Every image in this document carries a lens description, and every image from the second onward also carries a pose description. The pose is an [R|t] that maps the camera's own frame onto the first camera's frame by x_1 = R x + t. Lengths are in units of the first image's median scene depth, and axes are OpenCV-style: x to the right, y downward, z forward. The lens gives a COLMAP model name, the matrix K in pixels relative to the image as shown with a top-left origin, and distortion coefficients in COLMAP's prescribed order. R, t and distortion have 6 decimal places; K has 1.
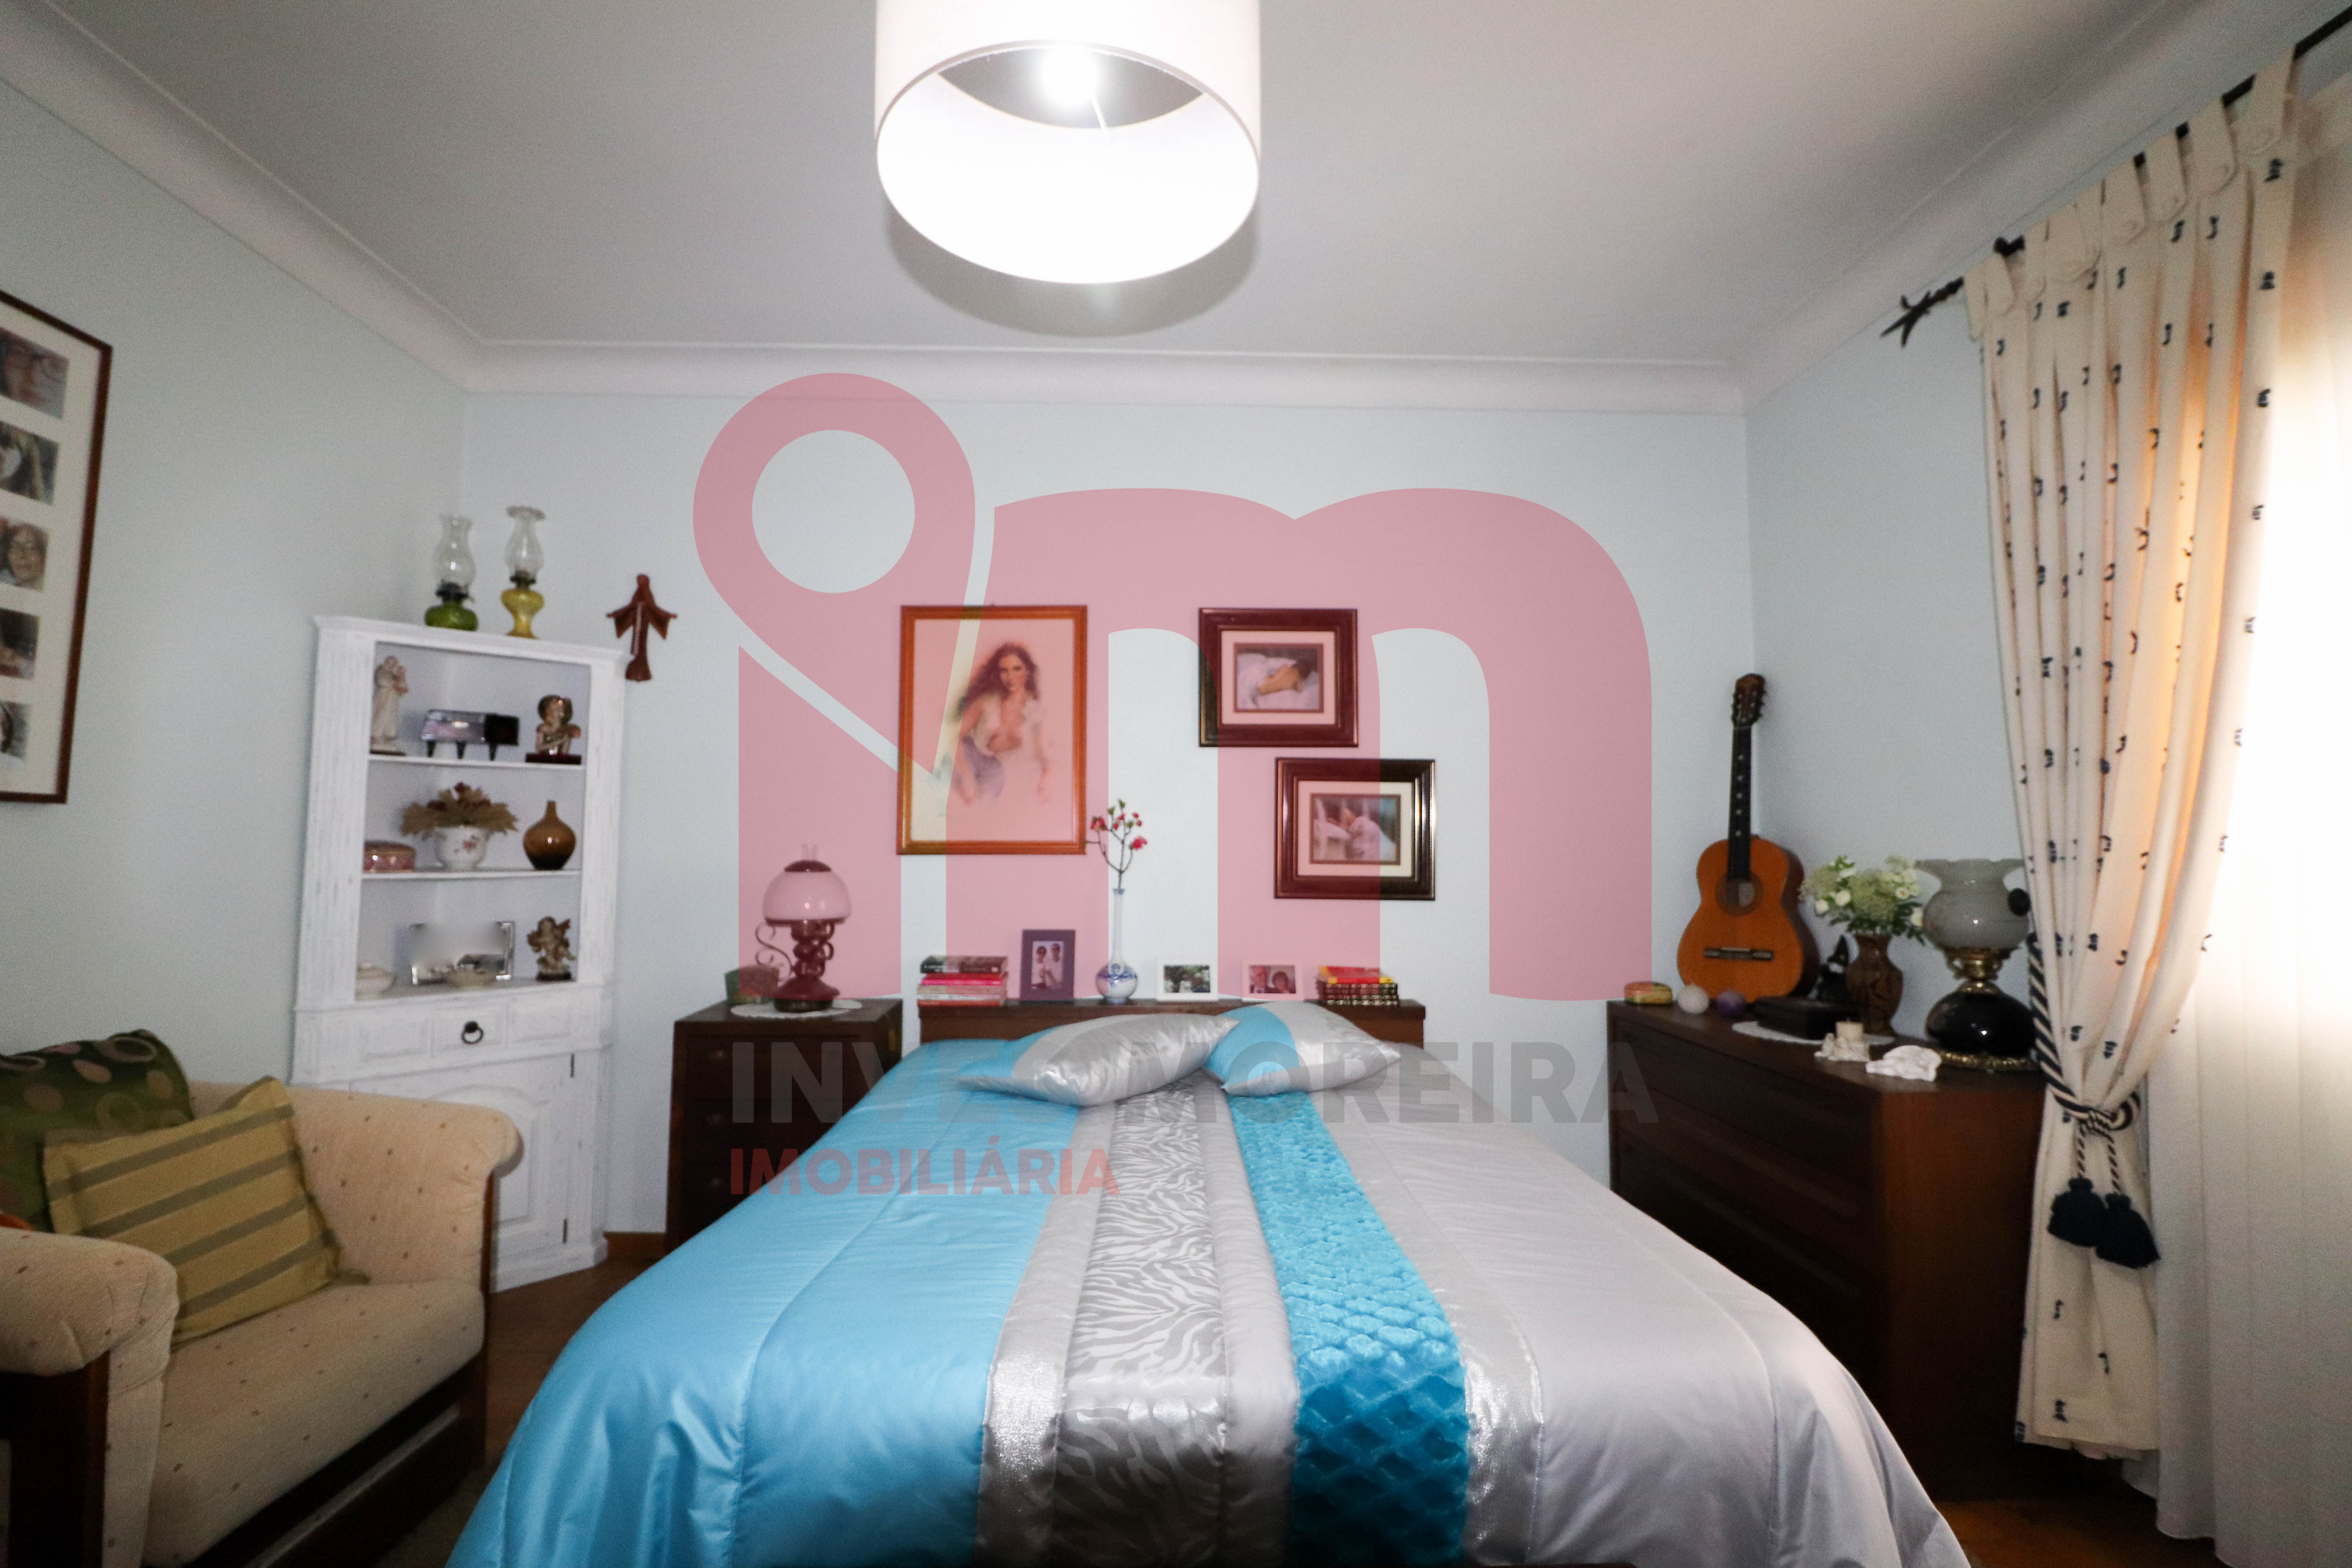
lens RADIAL K [[1074.0, 0, 1167.6], [0, 1074.0, 772.4], [0, 0, 1]] dist [-0.004747, -0.011368]
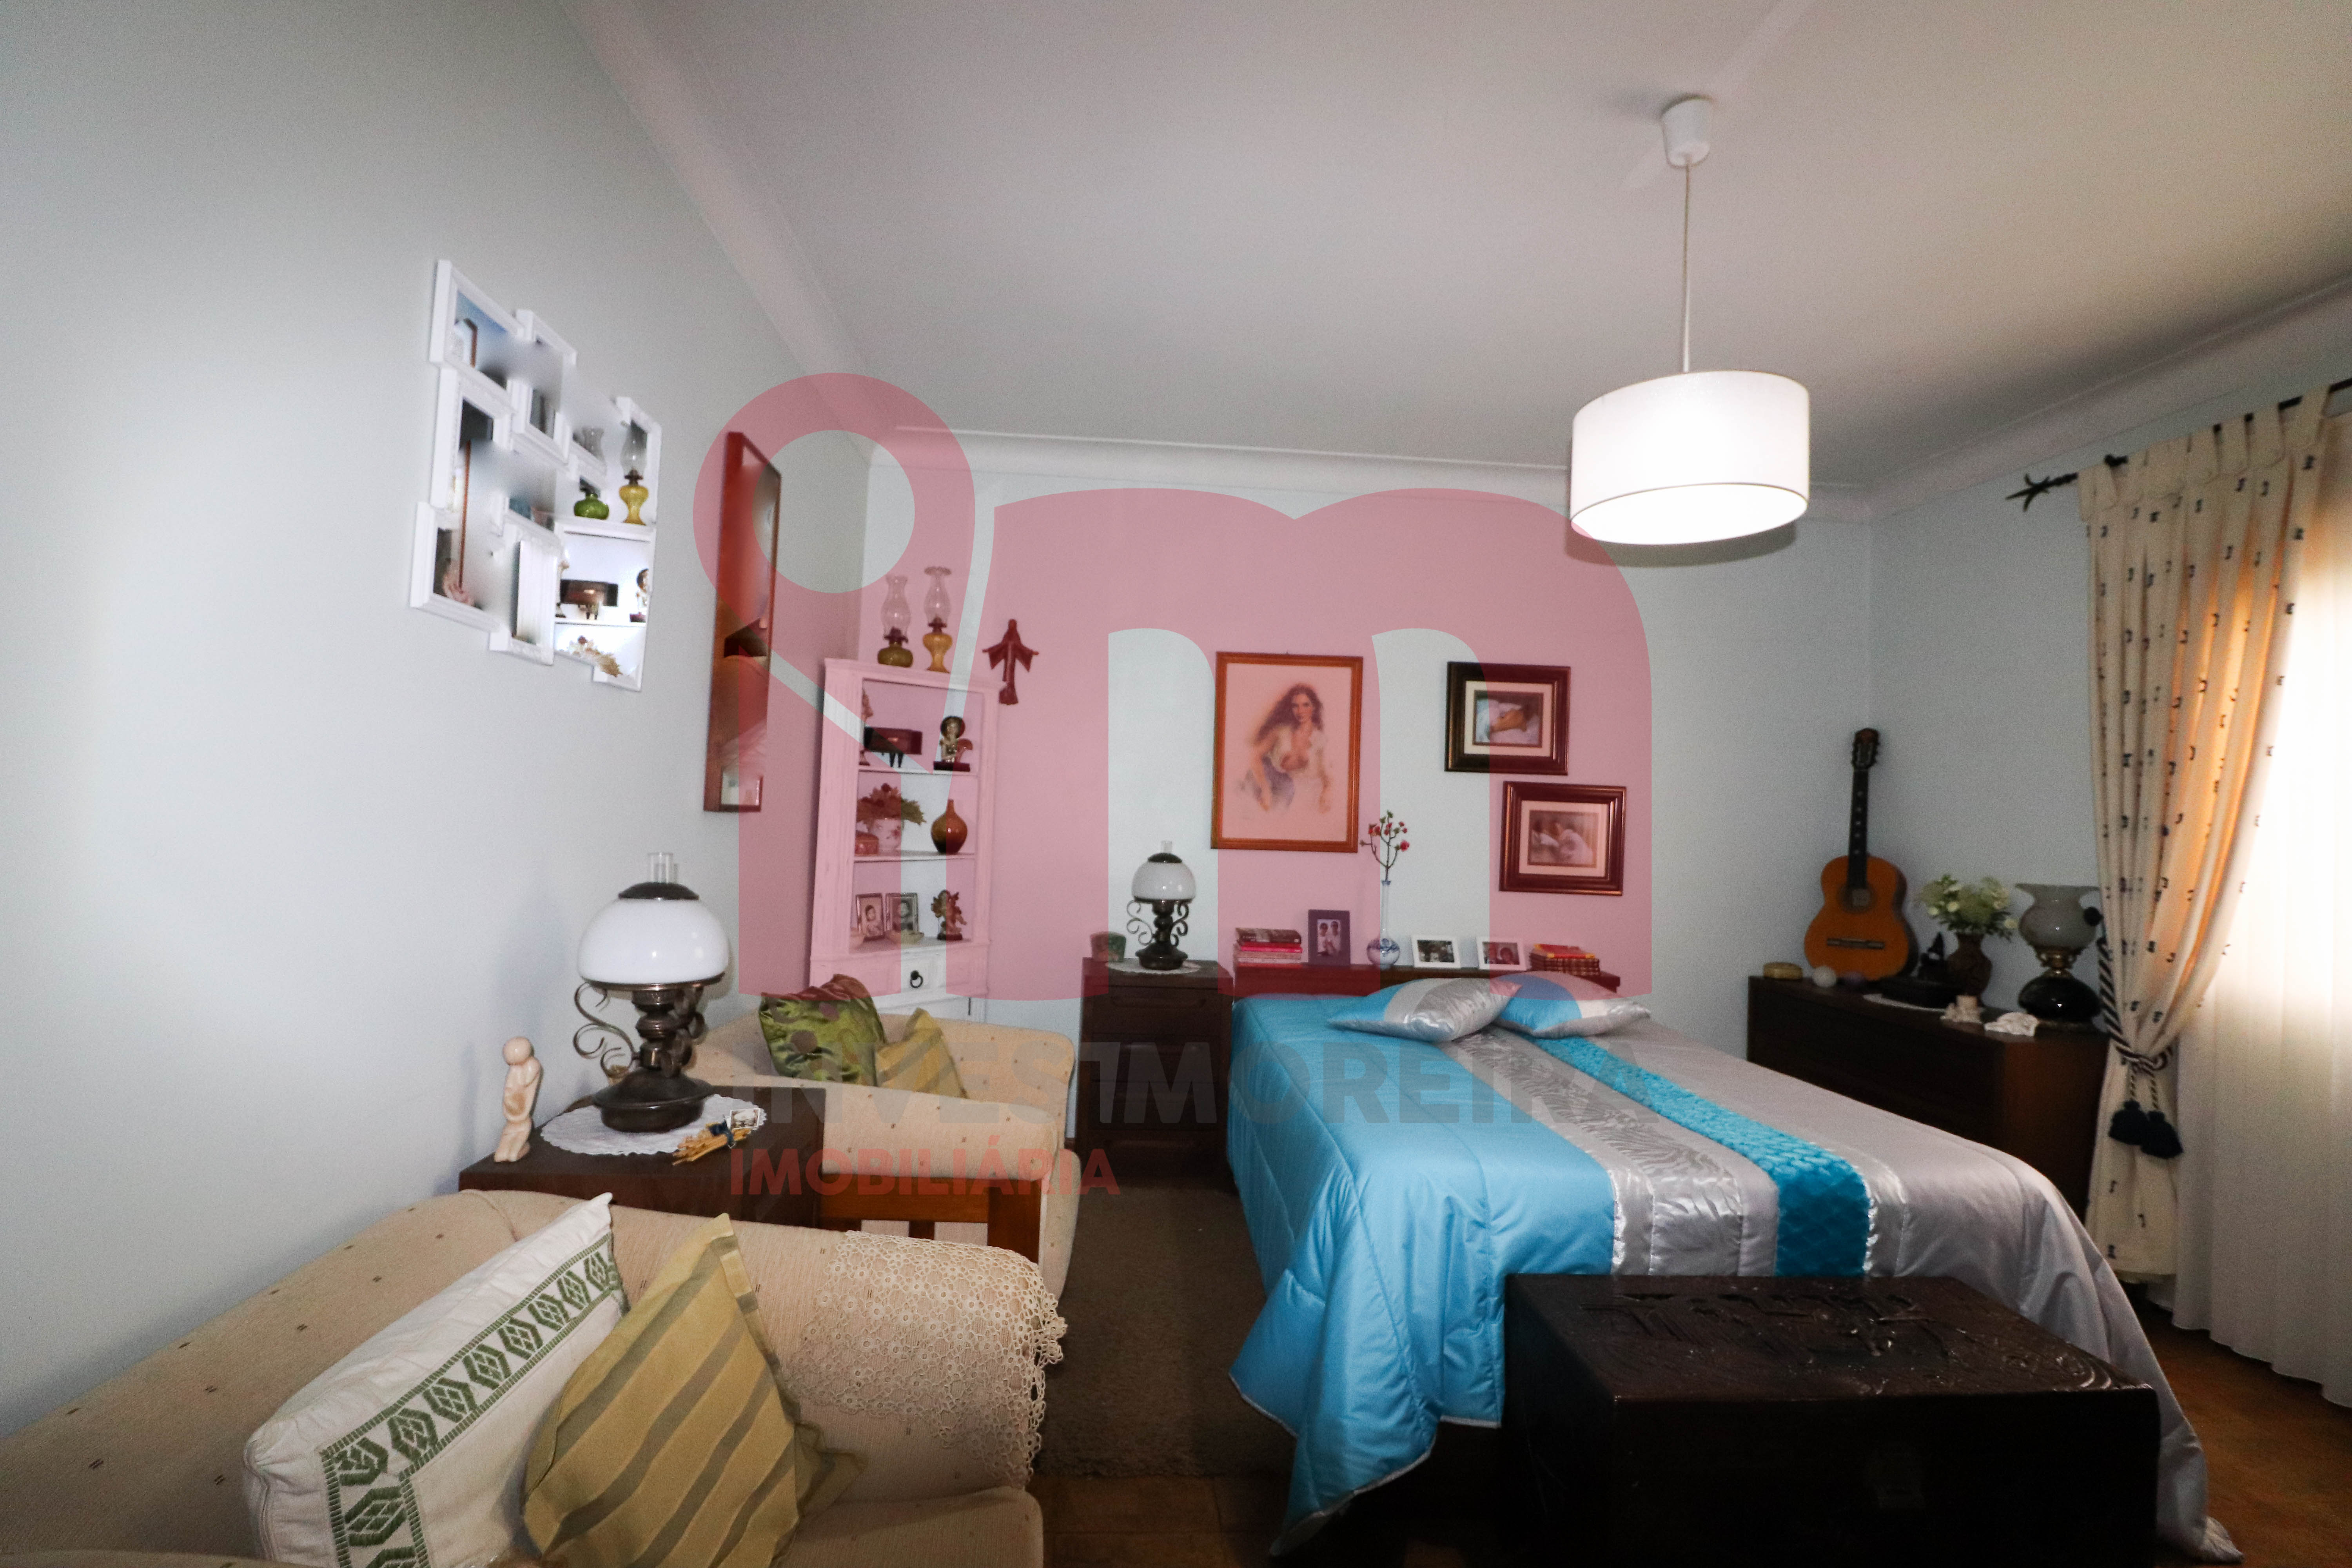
lens RADIAL K [[1074.0, 0, 1167.6], [0, 1074.0, 772.4], [0, 0, 1]] dist [-0.004747, -0.011368]
pose [[0.998910, 0.032217, 0.033771, -0.383111], [-0.033365, 0.998865, 0.033985, -0.060712], [-0.032638, -0.035075, 0.998852, -0.296920]]
